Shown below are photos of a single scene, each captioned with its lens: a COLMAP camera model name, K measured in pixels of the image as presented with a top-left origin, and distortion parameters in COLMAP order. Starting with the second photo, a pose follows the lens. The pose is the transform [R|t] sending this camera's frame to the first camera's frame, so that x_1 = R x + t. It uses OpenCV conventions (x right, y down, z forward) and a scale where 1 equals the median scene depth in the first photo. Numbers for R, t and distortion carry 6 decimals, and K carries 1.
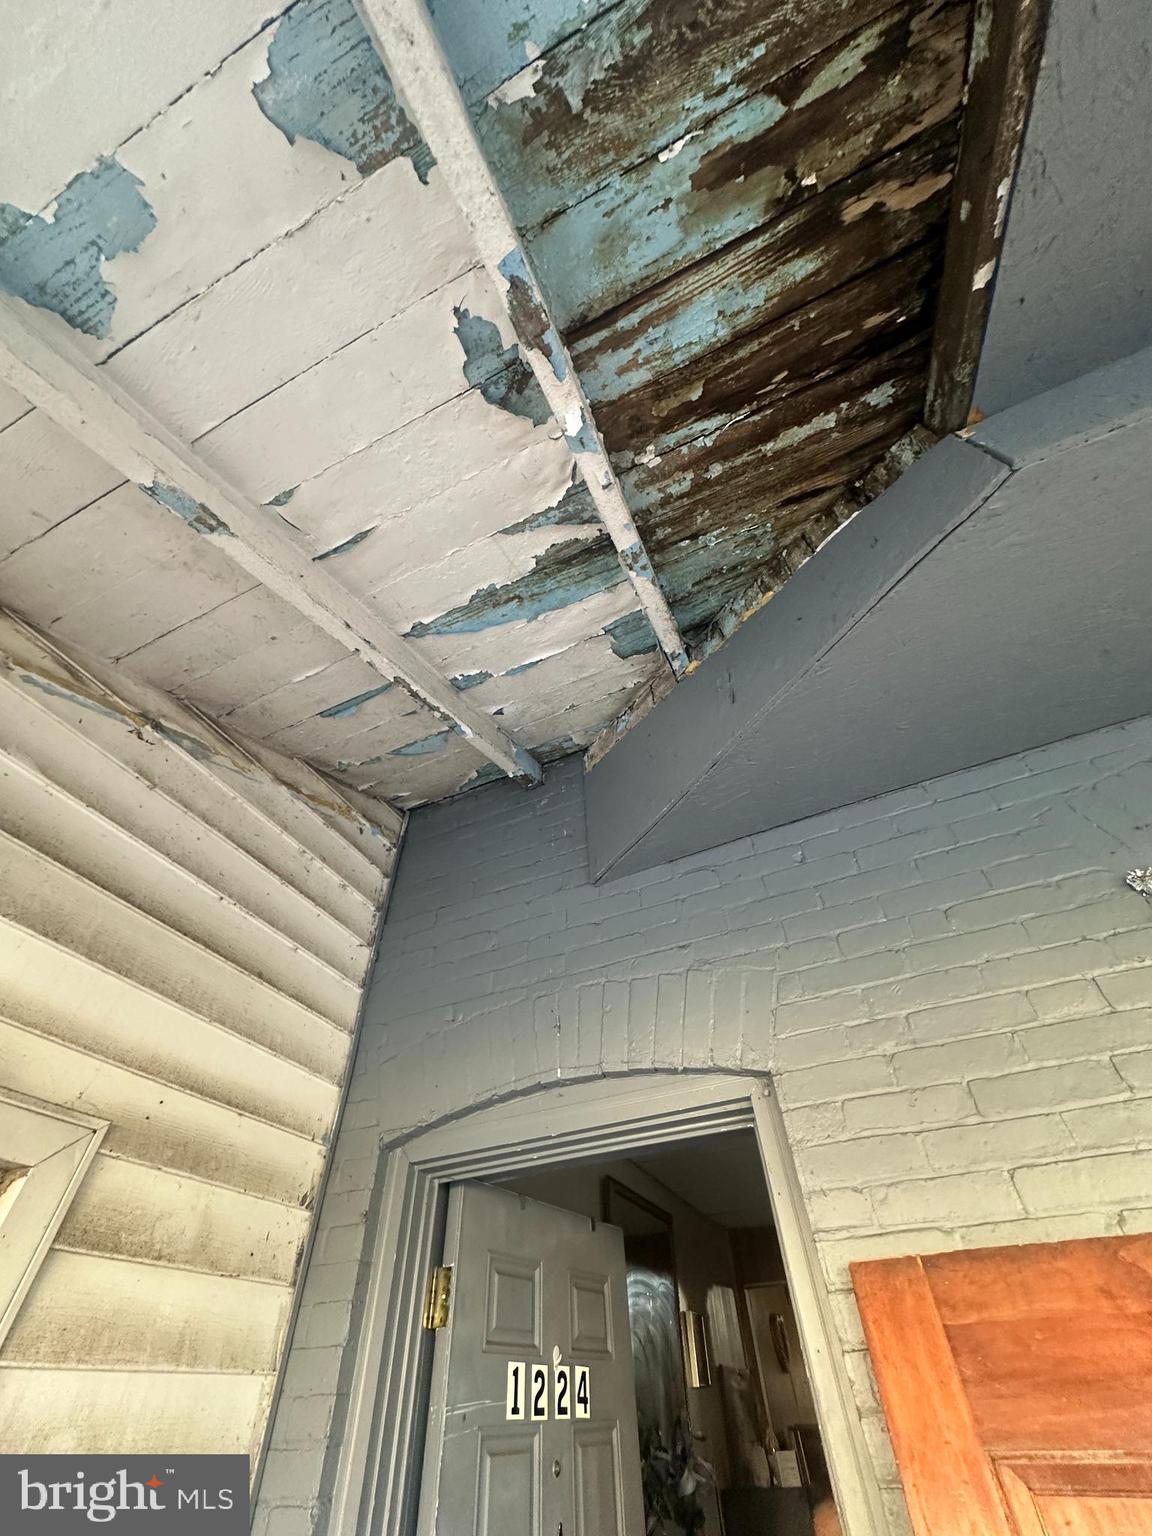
lens RADIAL K [[610.1, 0, 574.7], [0, 610.1, 765.8], [0, 0, 1]] dist [-0.005495, 0.000452]
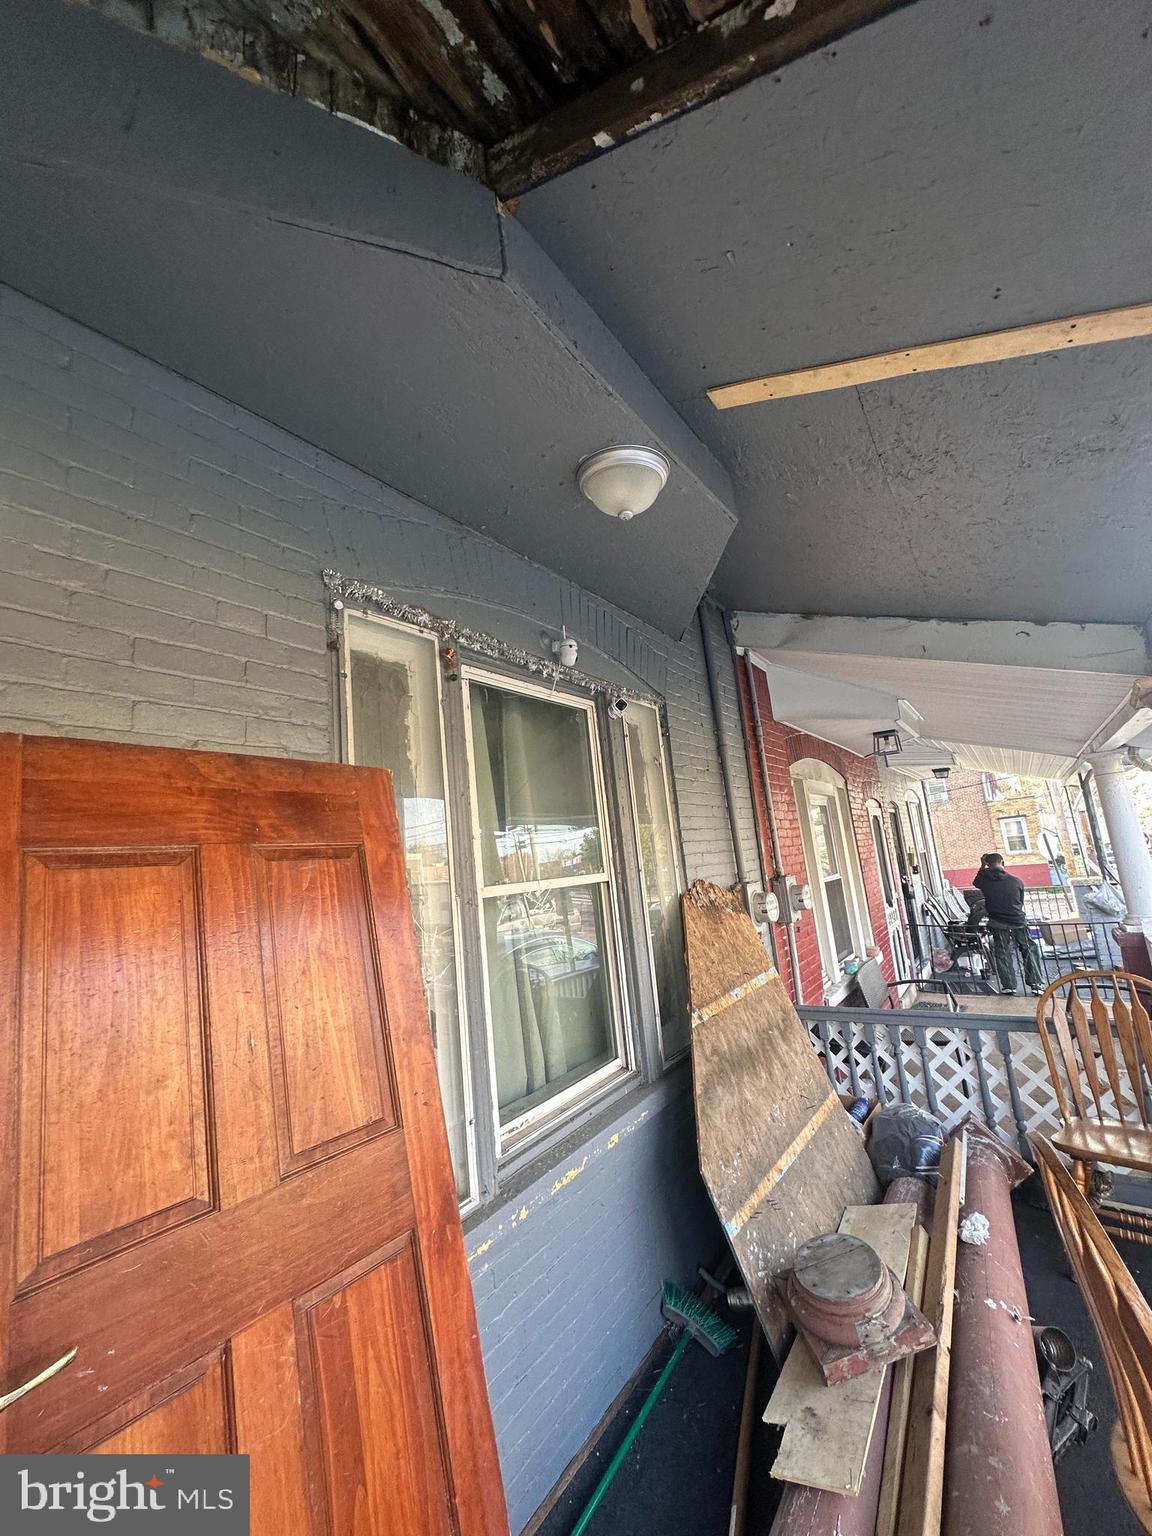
lens RADIAL K [[610.1, 0, 576.6], [0, 610.1, 770.0], [0, 0, 1]] dist [-0.005495, 0.000452]
pose [[0.204262, 0.165665, 0.964797, -0.205025], [-0.652626, 0.757637, 0.008077, 0.122037], [-0.729628, -0.631301, 0.262873, -0.060704]]
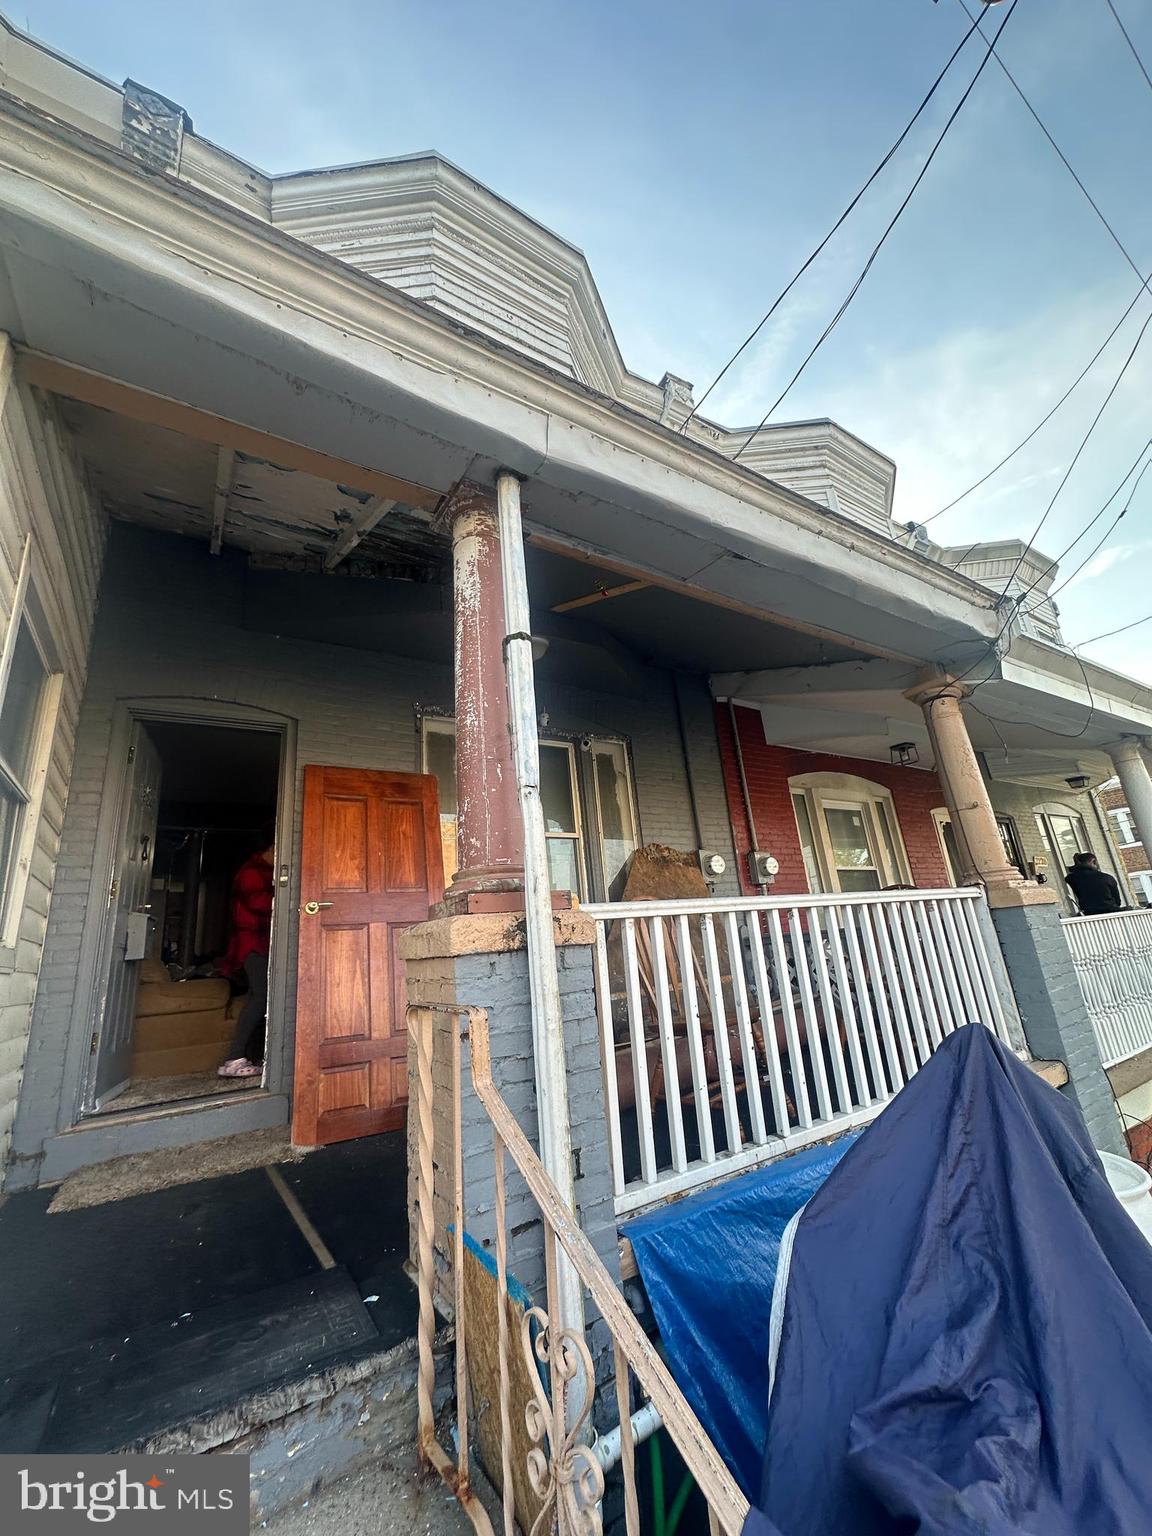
lens RADIAL K [[610.1, 0, 575.7], [0, 610.1, 767.1], [0, 0, 1]] dist [-0.005495, 0.000452]
pose [[0.548952, 0.227611, 0.804266, -1.272137], [-0.565716, 0.809509, 0.157035, -0.566071], [-0.615318, -0.541191, 0.573145, -1.703821]]
